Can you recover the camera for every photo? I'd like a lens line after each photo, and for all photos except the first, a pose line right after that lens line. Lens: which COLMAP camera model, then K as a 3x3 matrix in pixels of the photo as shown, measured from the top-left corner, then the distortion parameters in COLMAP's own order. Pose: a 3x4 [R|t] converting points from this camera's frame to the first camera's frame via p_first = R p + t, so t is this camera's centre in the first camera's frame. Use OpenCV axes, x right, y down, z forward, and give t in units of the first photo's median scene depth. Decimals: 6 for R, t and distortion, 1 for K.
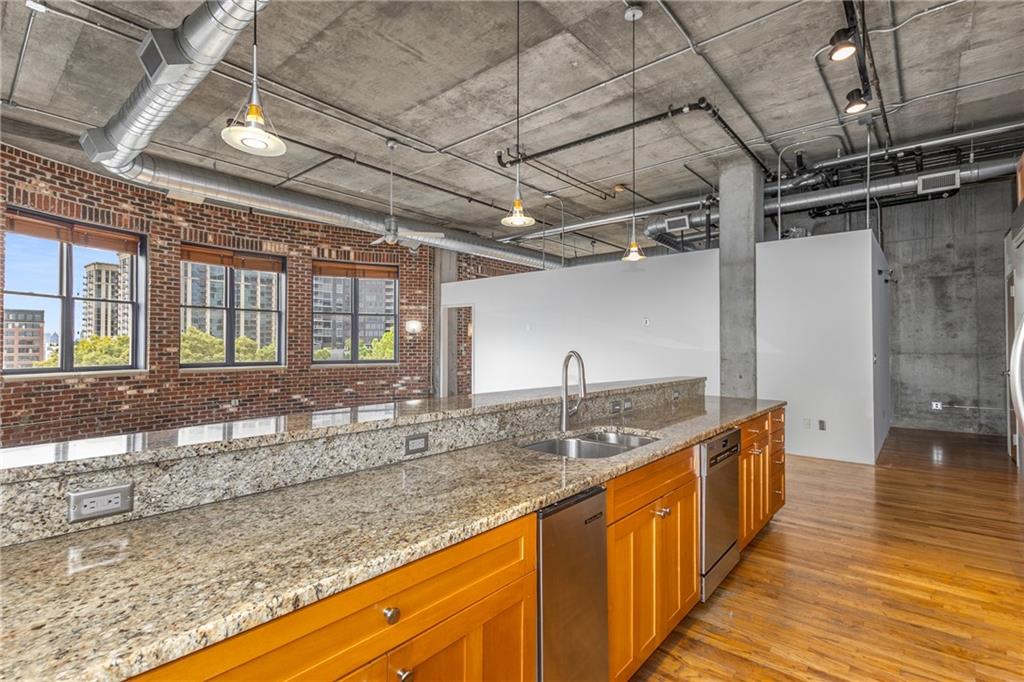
lens RADIAL K [[486.3, 0, 518.2], [0, 486.3, 342.0], [0, 0, 1]] dist [0.014056, 0.000271]
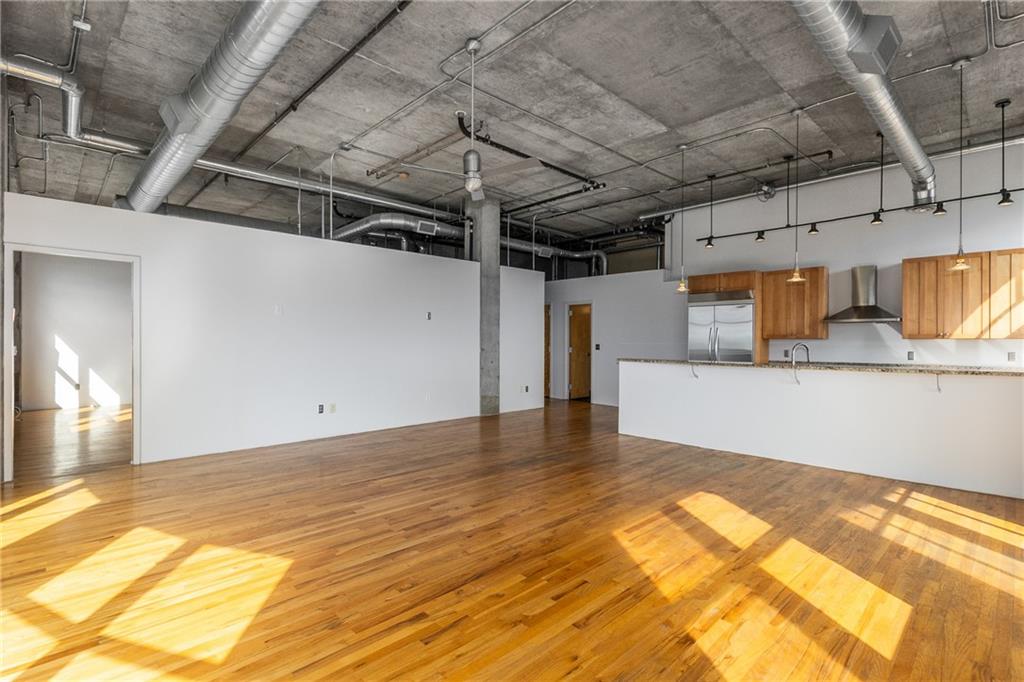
lens RADIAL K [[486.3, 0, 518.4], [0, 486.3, 341.7], [0, 0, 1]] dist [0.014056, 0.000271]
pose [[0.096912, 0.003516, 0.995287, -0.884620], [-0.015049, 0.999885, -0.002067, 0.016940], [-0.995179, -0.014778, 0.096953, 0.800122]]
